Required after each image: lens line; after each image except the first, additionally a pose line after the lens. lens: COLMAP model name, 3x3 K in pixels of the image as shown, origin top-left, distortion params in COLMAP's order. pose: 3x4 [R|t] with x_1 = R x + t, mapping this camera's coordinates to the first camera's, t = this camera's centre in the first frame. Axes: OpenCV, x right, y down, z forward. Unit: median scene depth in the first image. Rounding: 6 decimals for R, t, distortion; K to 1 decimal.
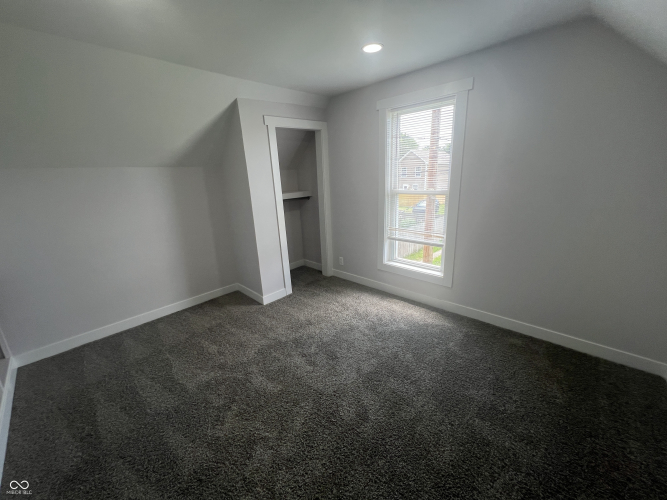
lens RADIAL K [[267.5, 0, 332.1], [0, 267.5, 250.7], [0, 0, 1]] dist [0.000426, -0.000586]
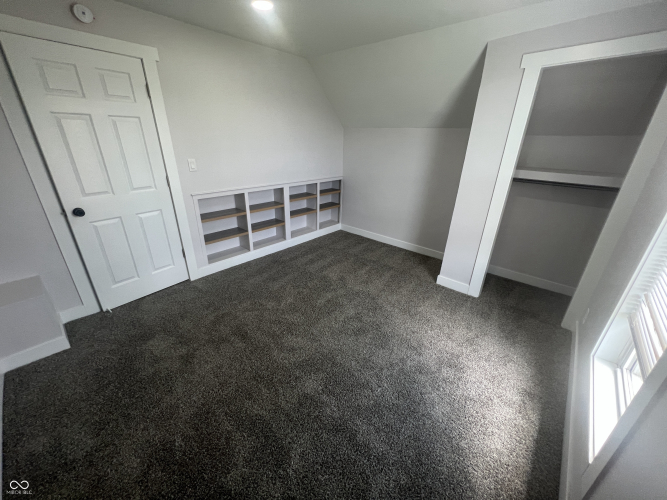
lens RADIAL K [[267.5, 0, 331.0], [0, 267.5, 250.2], [0, 0, 1]] dist [0.000426, -0.000586]
pose [[0.026523, 0.429636, -0.902612, 0.600835], [-0.301570, 0.864302, 0.402539, -0.184753], [0.953075, 0.261524, 0.152490, 0.532920]]
